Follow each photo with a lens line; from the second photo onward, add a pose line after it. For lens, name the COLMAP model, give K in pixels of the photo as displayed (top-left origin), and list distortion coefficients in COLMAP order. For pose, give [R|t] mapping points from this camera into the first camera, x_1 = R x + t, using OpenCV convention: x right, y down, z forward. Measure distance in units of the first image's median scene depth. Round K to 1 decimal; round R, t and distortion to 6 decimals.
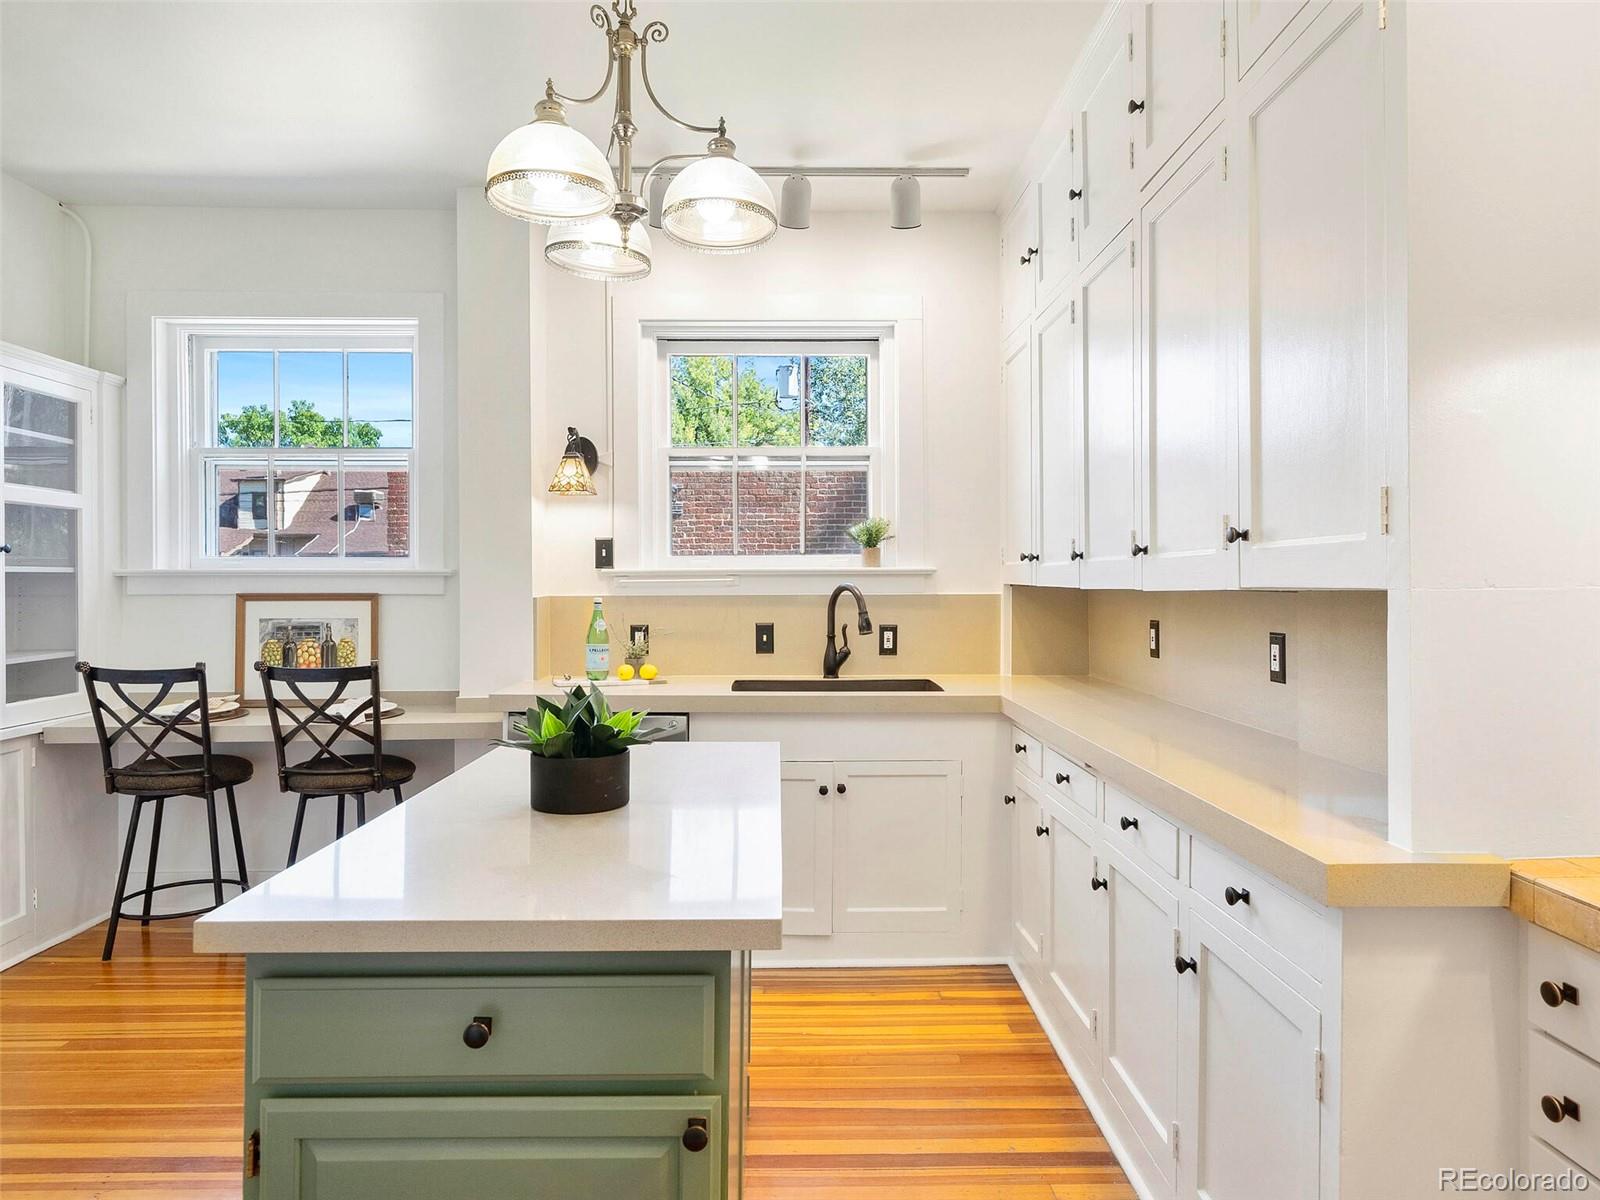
lens RADIAL K [[947.4, 0, 798.4], [0, 947.4, 586.1], [0, 0, 1]] dist [0.001716, 0.000852]
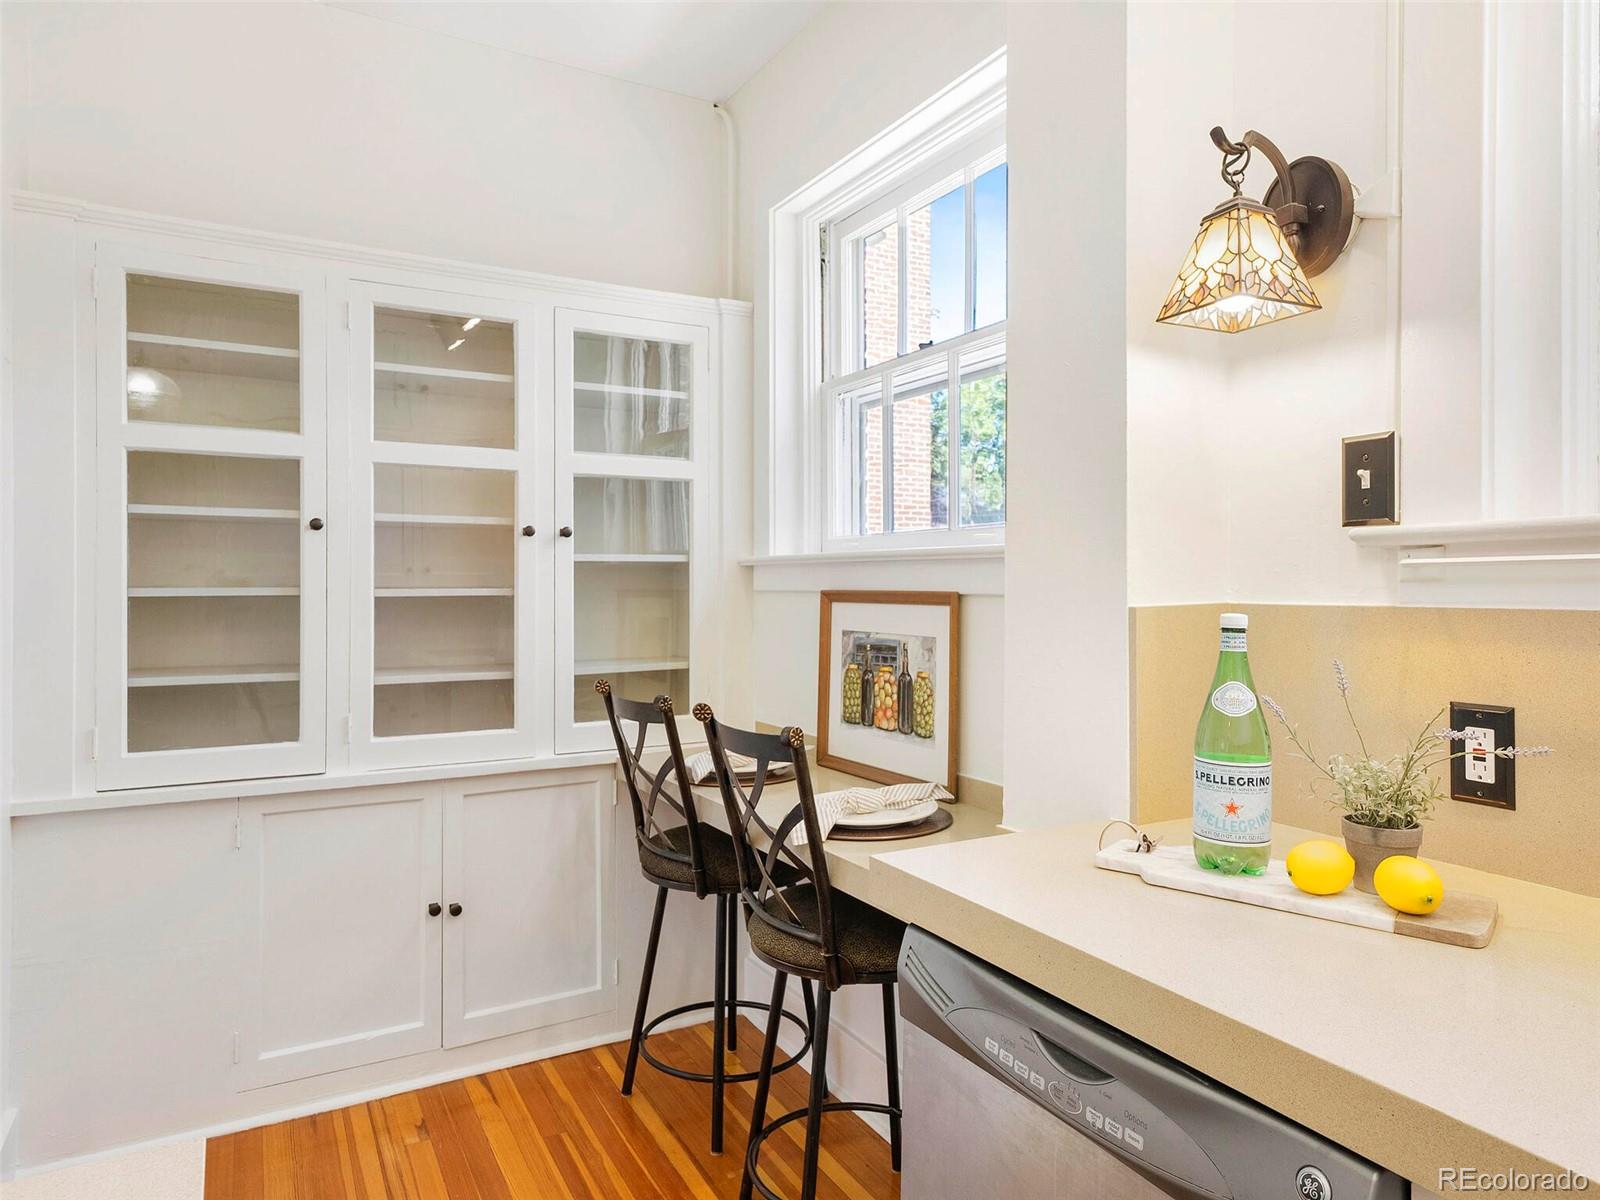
lens RADIAL K [[1018.4, 0, 799.4], [0, 1018.4, 580.7], [0, 0, 1]] dist [0.020662, 0.000485]
pose [[0.462752, 0.000521, -0.886487, 0.025753], [-0.003522, 0.999993, -0.001251, 0.002068], [0.886481, 0.003701, 0.462751, 0.660034]]
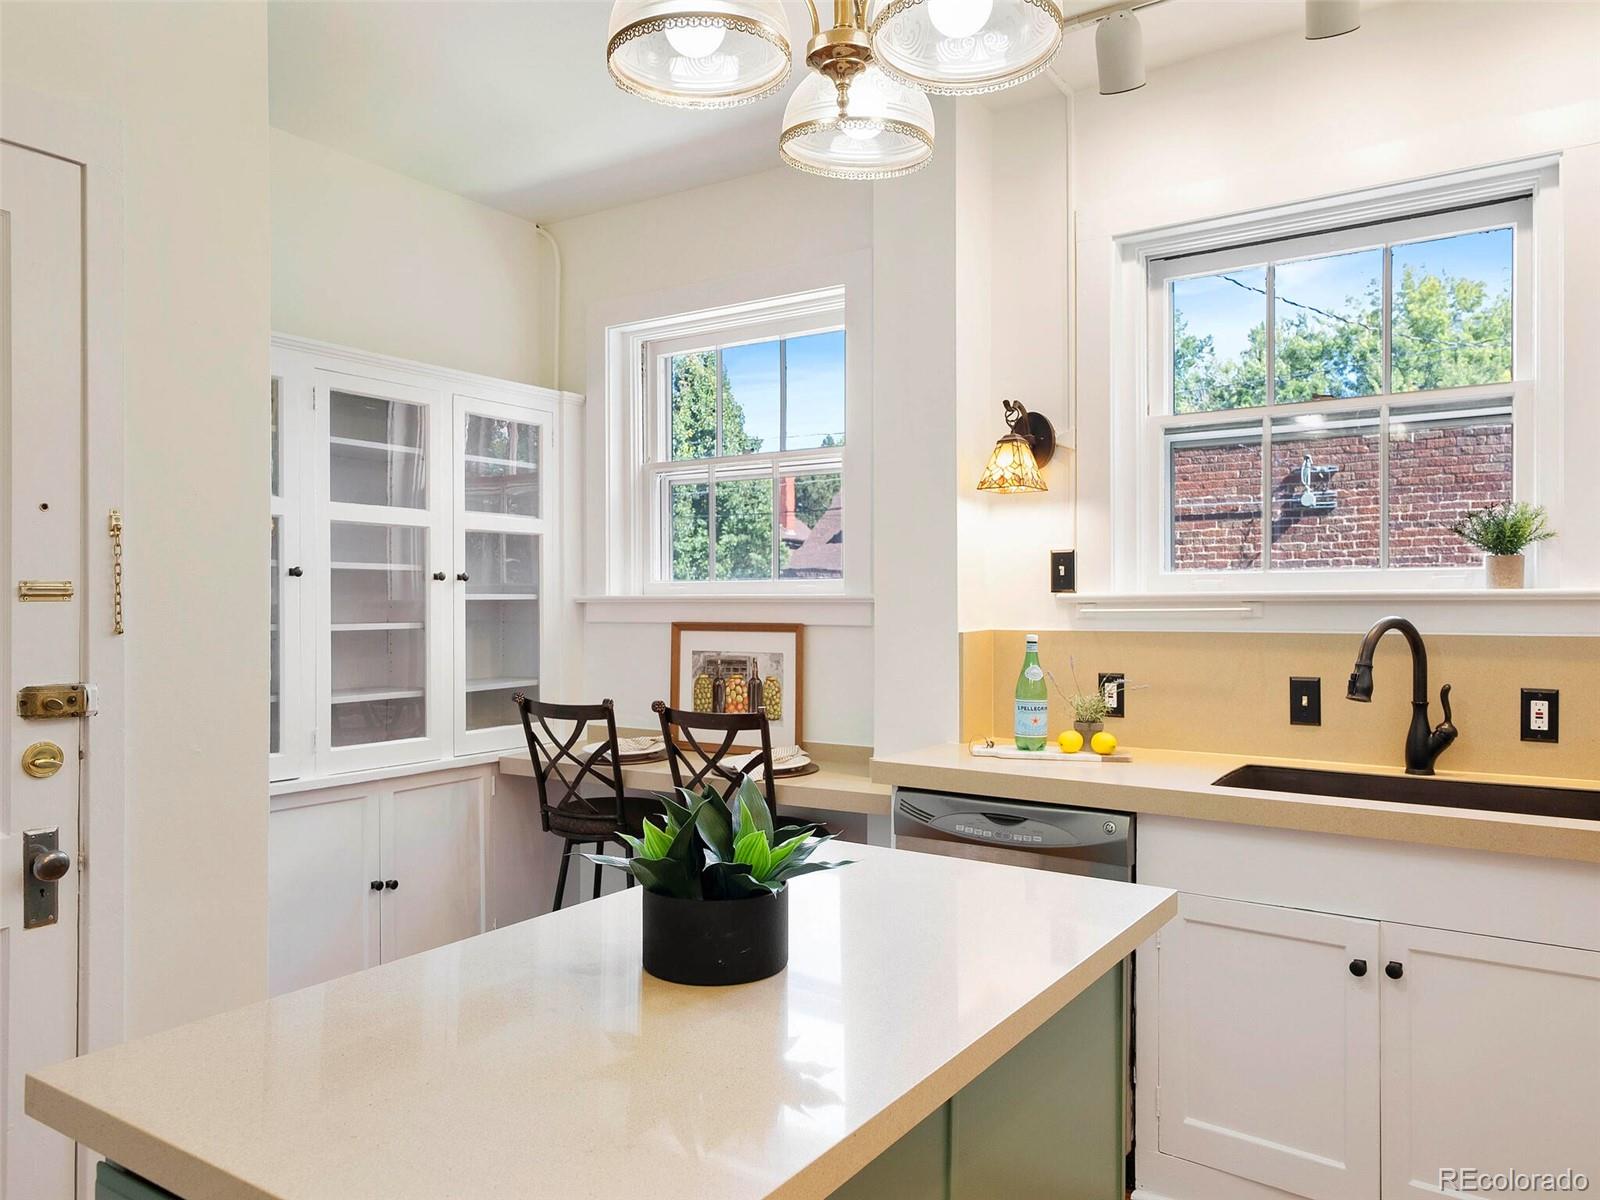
lens RADIAL K [[1145.5, 0, 798.8], [0, 1145.5, 604.1], [0, 0, 1]] dist [0.019414, 0.001470]
pose [[0.819207, 0.001783, -0.573495, 0.131207], [-0.001712, 0.999998, 0.000664, -0.010307], [0.573495, 0.000438, 0.819209, 0.176363]]
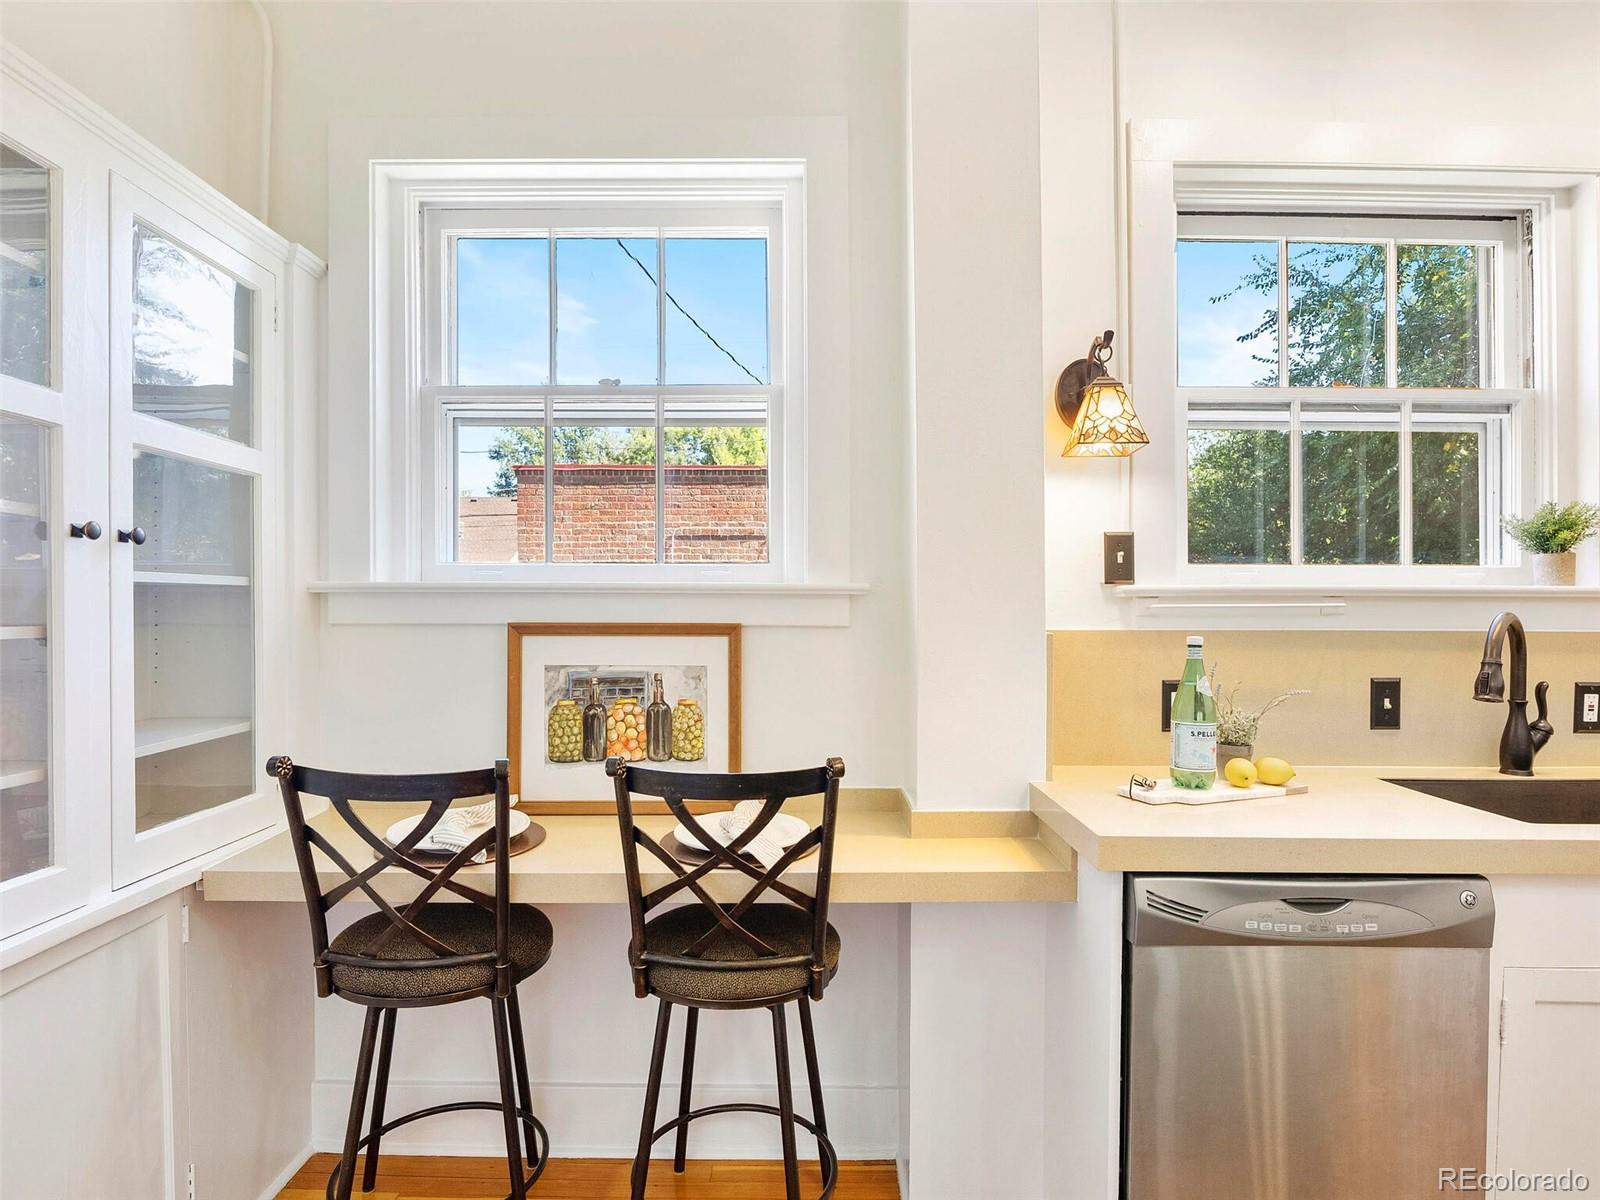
lens RADIAL K [[844.4, 0, 794.6], [0, 844.4, 618.2], [0, 0, 1]] dist [-0.005909, -0.000988]
pose [[0.999719, 0.005853, -0.022961, -0.400876], [-0.005653, 0.999946, 0.008743, -0.000966], [0.023011, -0.008610, 0.999698, 0.473884]]
